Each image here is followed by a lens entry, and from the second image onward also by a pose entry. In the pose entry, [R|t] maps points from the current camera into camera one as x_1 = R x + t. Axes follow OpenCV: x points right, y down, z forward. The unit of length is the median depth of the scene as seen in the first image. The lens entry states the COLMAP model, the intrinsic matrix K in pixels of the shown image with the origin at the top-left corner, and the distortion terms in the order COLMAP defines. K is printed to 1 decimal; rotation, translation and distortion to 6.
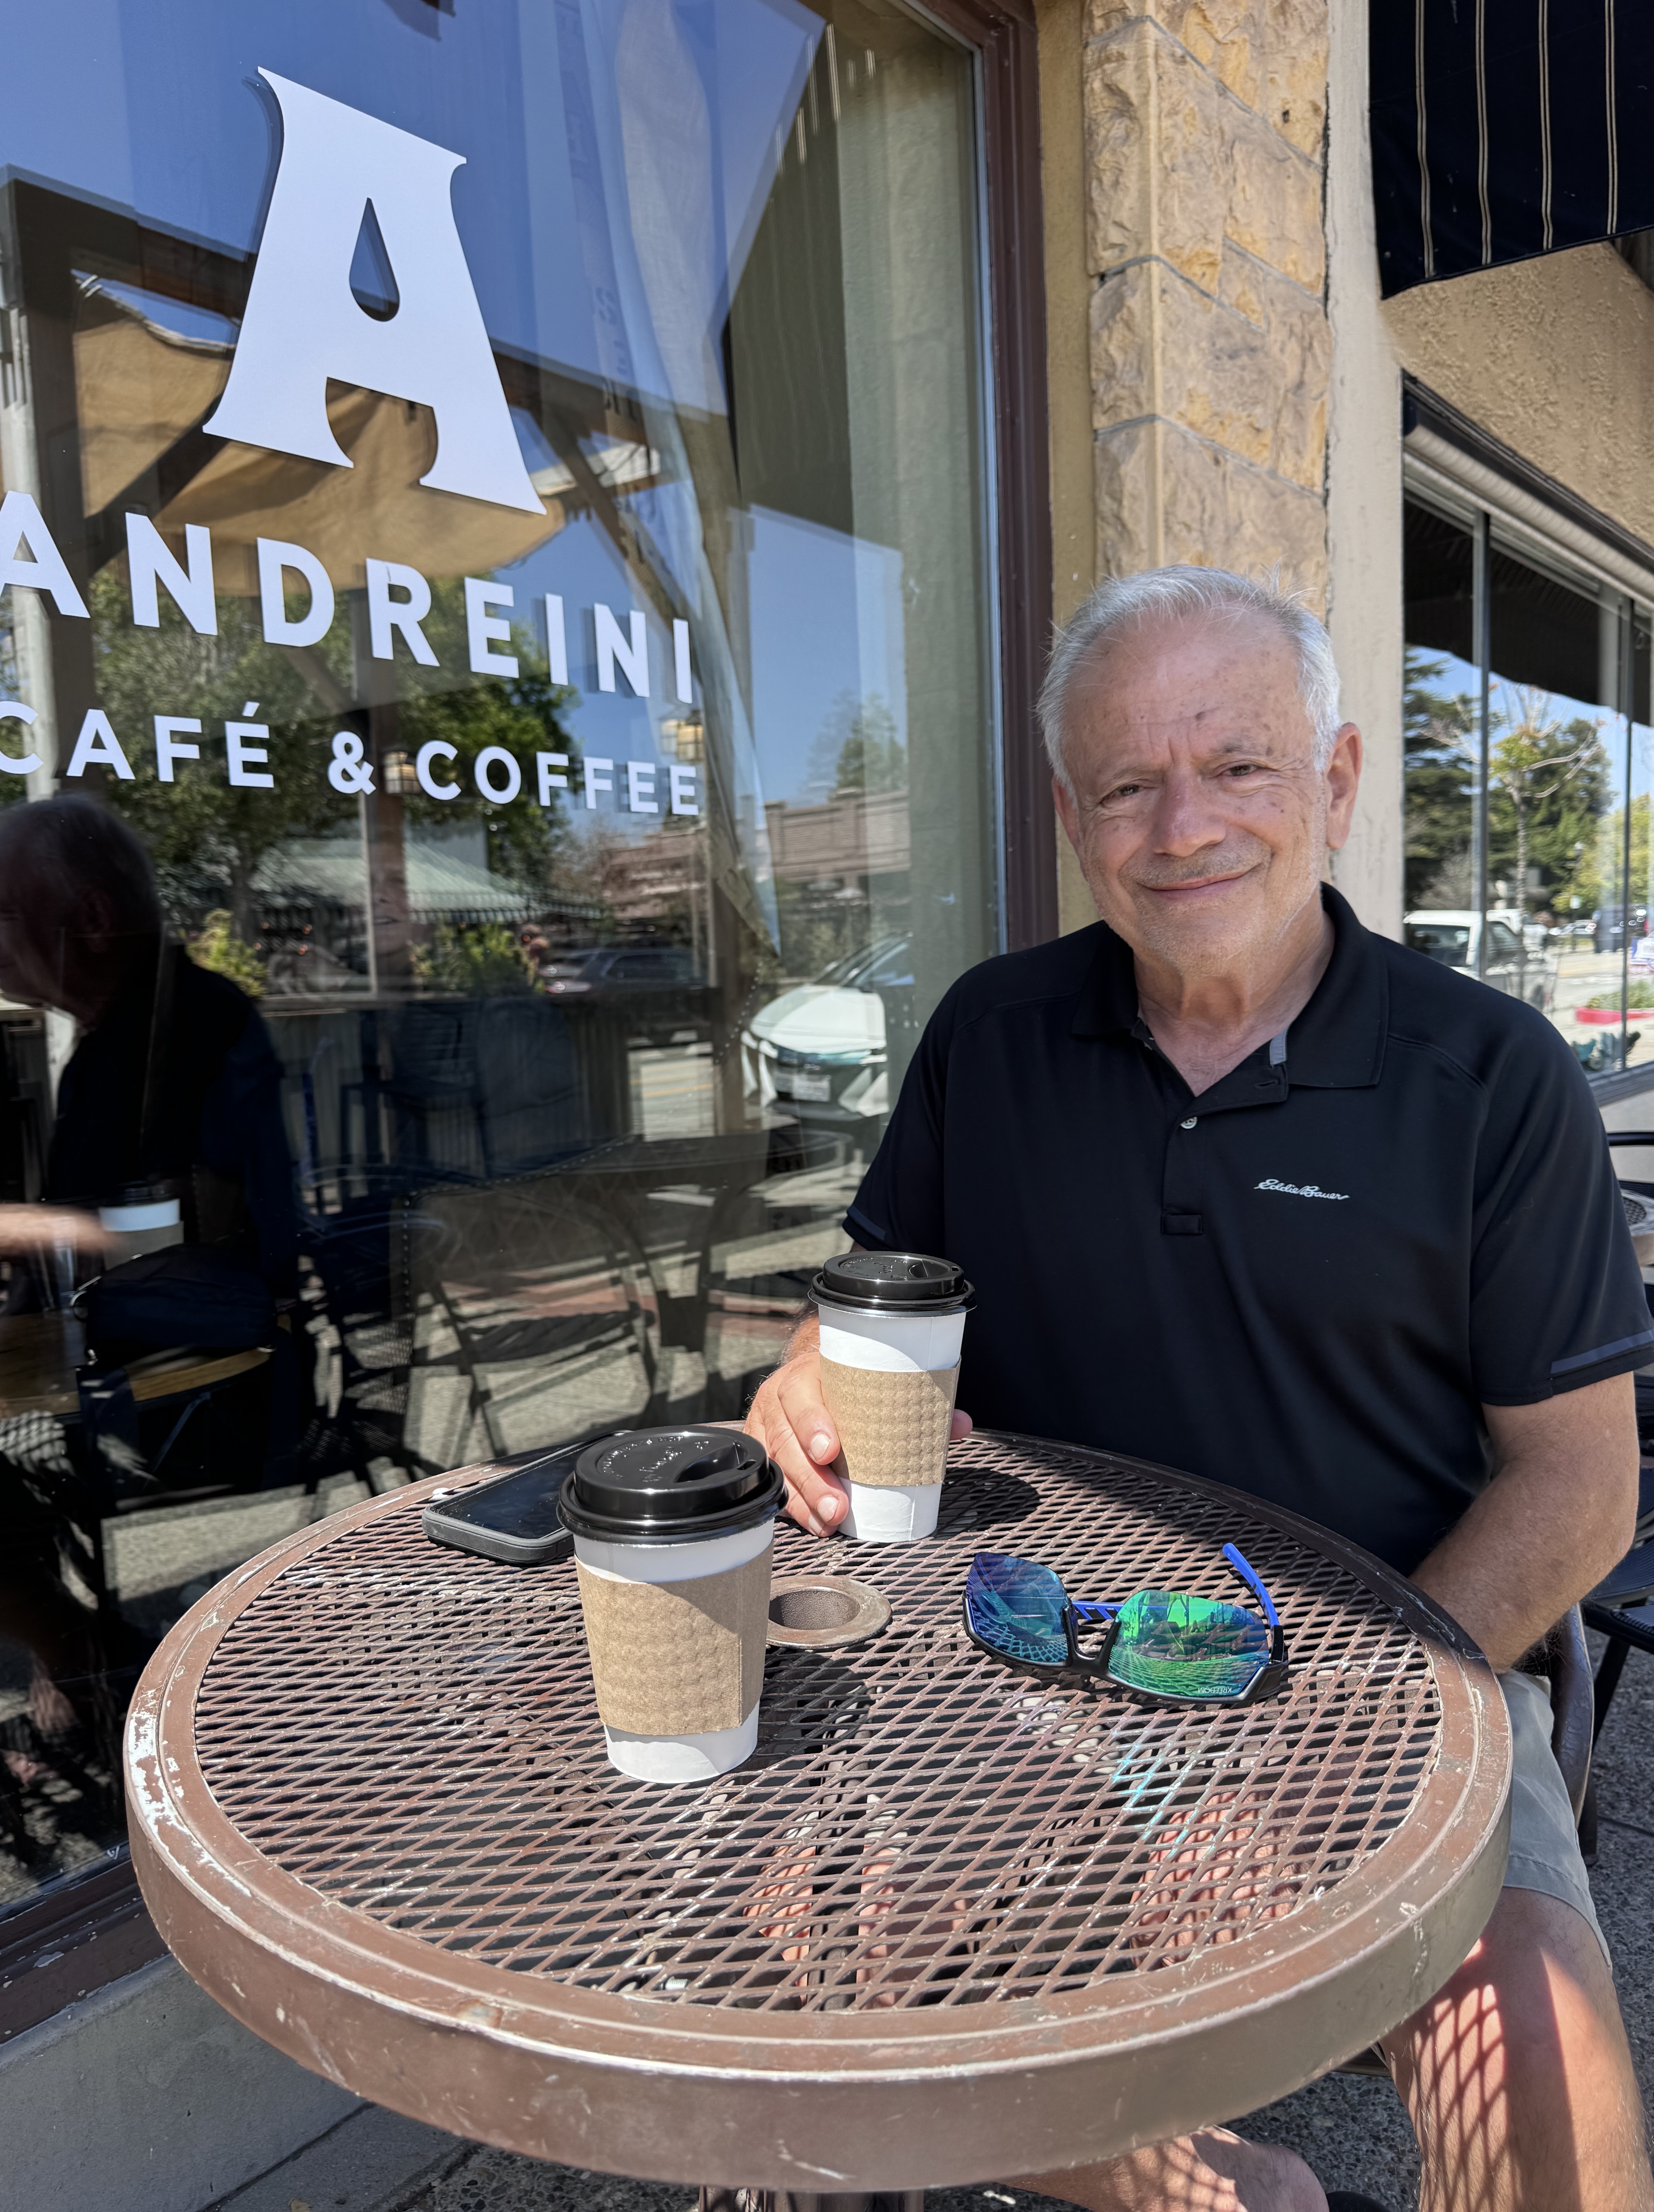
lens RADIAL K [[1514.6, 0, 827.0], [0, 1514.6, 1106.0], [0, 0, 1]] dist [0.002345, -0.037102]
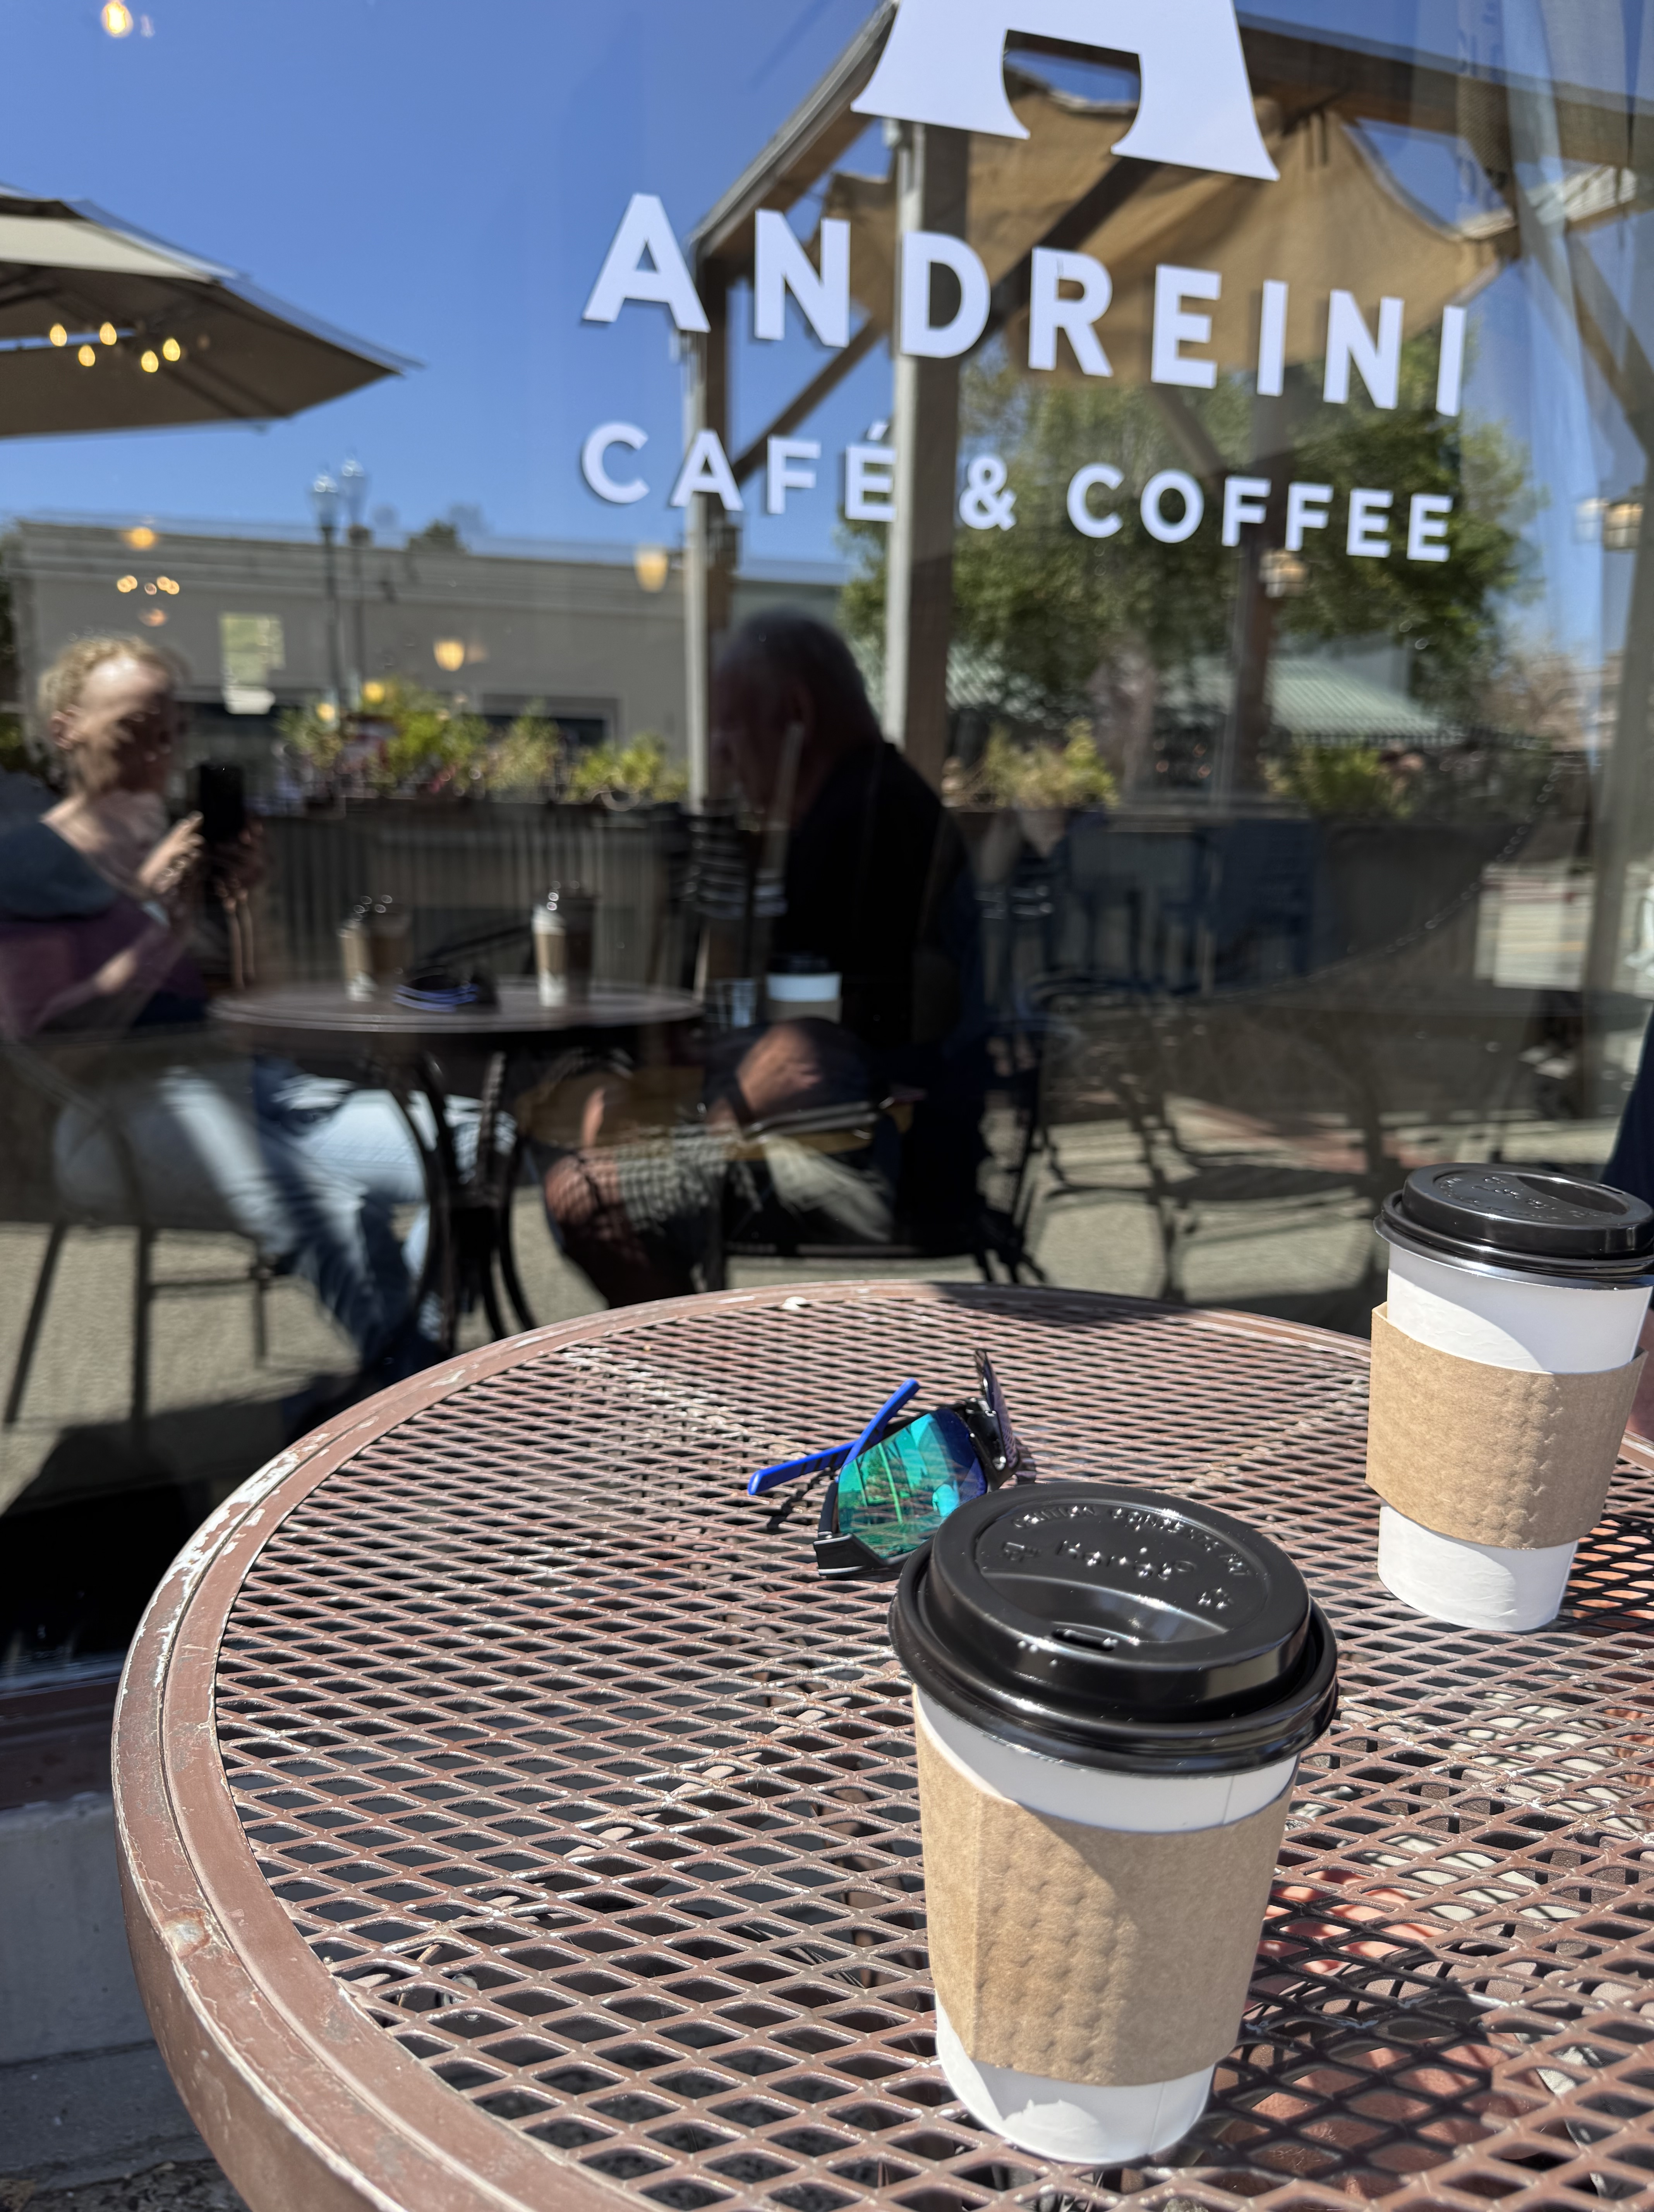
lens RADIAL K [[1549.4, 0, 827.0], [0, 1549.4, 1106.0], [0, 0, 1]] dist [-0.012848, -0.007891]
pose [[0.856470, 0.151030, -0.493609, 0.104861], [-0.092747, 0.985703, 0.140671, 0.009843], [0.507797, -0.074699, 0.858232, 0.142936]]
